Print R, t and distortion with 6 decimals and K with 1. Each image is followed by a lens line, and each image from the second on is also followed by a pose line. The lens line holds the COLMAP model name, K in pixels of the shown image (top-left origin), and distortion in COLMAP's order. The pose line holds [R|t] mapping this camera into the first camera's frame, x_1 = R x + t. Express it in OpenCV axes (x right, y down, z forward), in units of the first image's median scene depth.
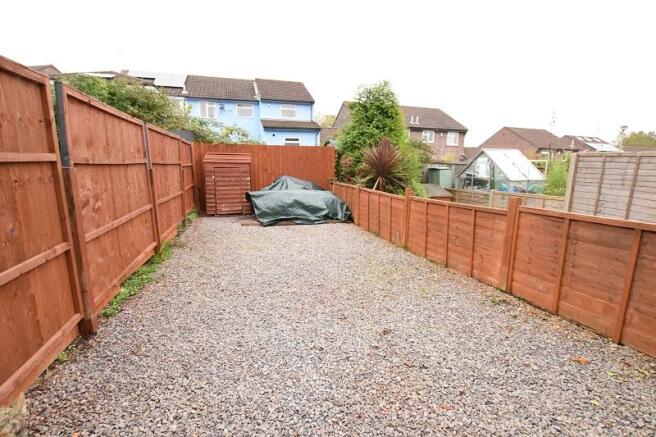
lens RADIAL K [[290.1, 0, 328.5], [0, 290.1, 217.4], [0, 0, 1]] dist [-0.024224, 0.000004]
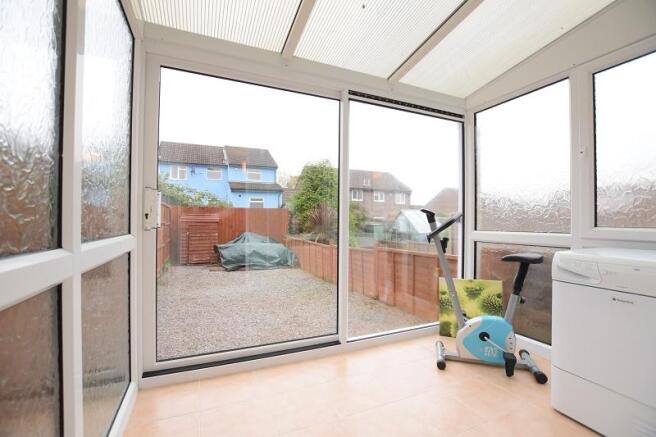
lens RADIAL K [[290.1, 0, 326.8], [0, 290.1, 219.5], [0, 0, 1]] dist [-0.024224, 0.000004]
pose [[0.994337, -0.004918, 0.106162, 0.058513], [0.024241, 0.983092, -0.181501, 0.037239], [-0.103474, 0.183047, 0.977644, -0.254565]]
